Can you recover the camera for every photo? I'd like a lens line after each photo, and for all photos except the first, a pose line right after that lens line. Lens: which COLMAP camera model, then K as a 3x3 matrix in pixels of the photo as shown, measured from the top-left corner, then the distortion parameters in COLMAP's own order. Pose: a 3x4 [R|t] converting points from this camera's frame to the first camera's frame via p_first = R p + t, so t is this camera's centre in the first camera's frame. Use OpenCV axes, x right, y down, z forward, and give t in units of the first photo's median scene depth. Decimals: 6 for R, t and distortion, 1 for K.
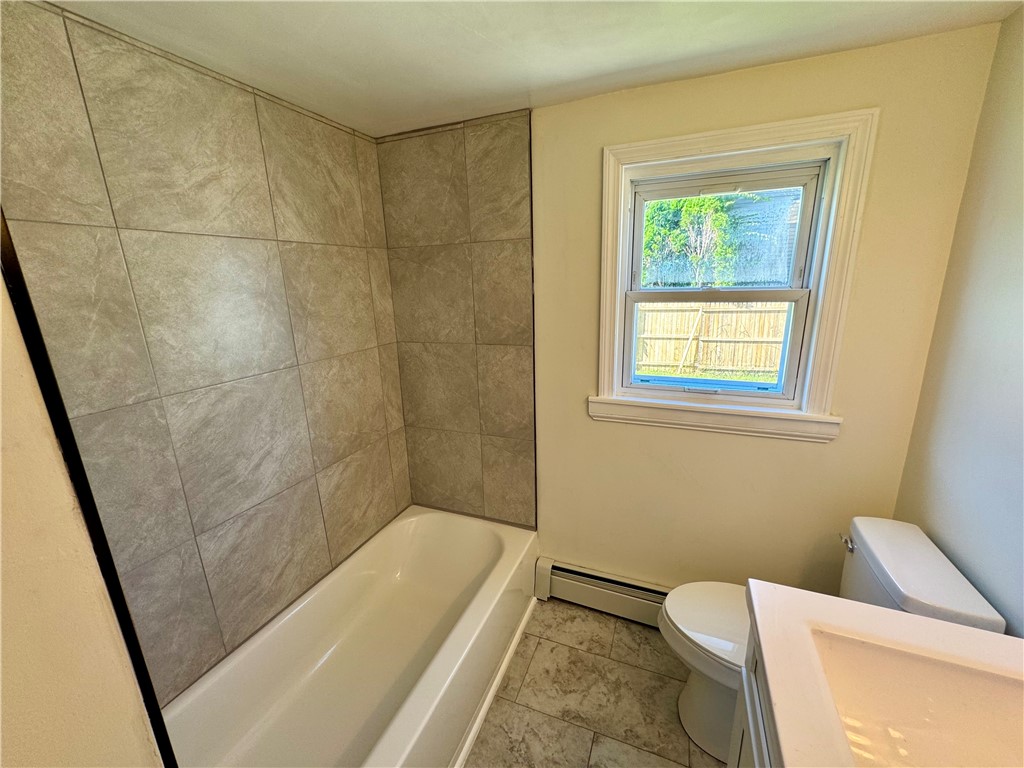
lens RADIAL K [[409.7, 0, 512.6], [0, 409.7, 381.5], [0, 0, 1]] dist [-0.003533, 0.000881]
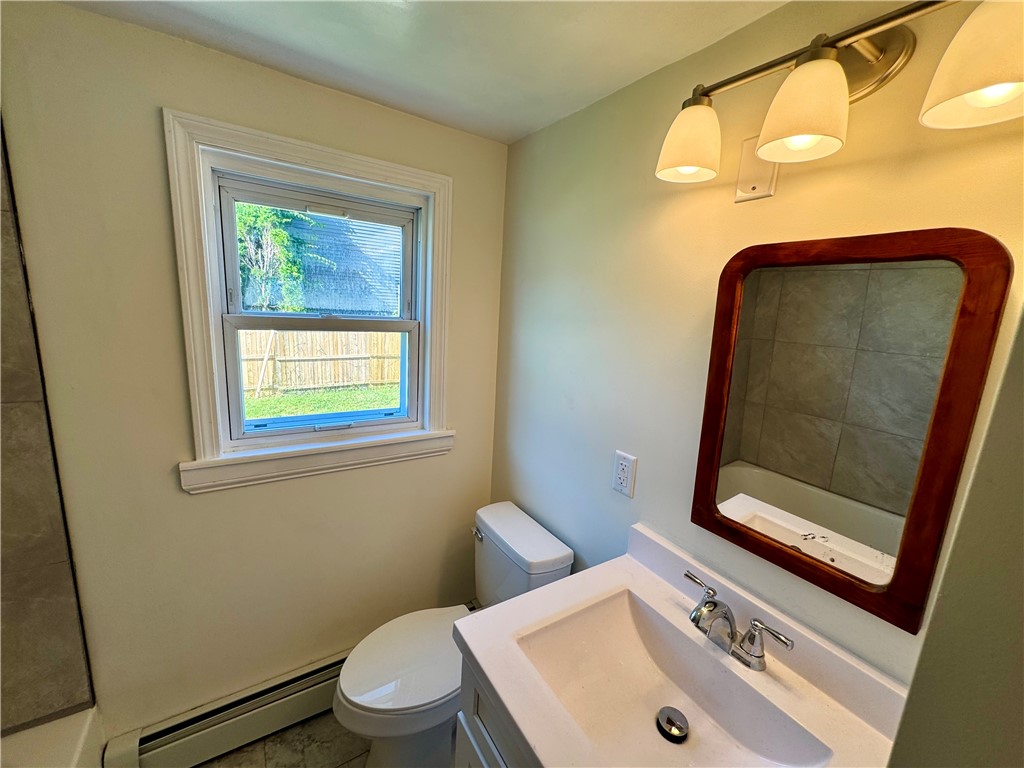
lens RADIAL K [[409.7, 0, 514.7], [0, 409.7, 383.3], [0, 0, 1]] dist [-0.003533, 0.000881]
pose [[0.565726, -0.094142, 0.819201, -0.046403], [0.123782, 0.991900, 0.028507, -0.049489], [-0.815249, 0.085275, 0.572797, 0.140922]]
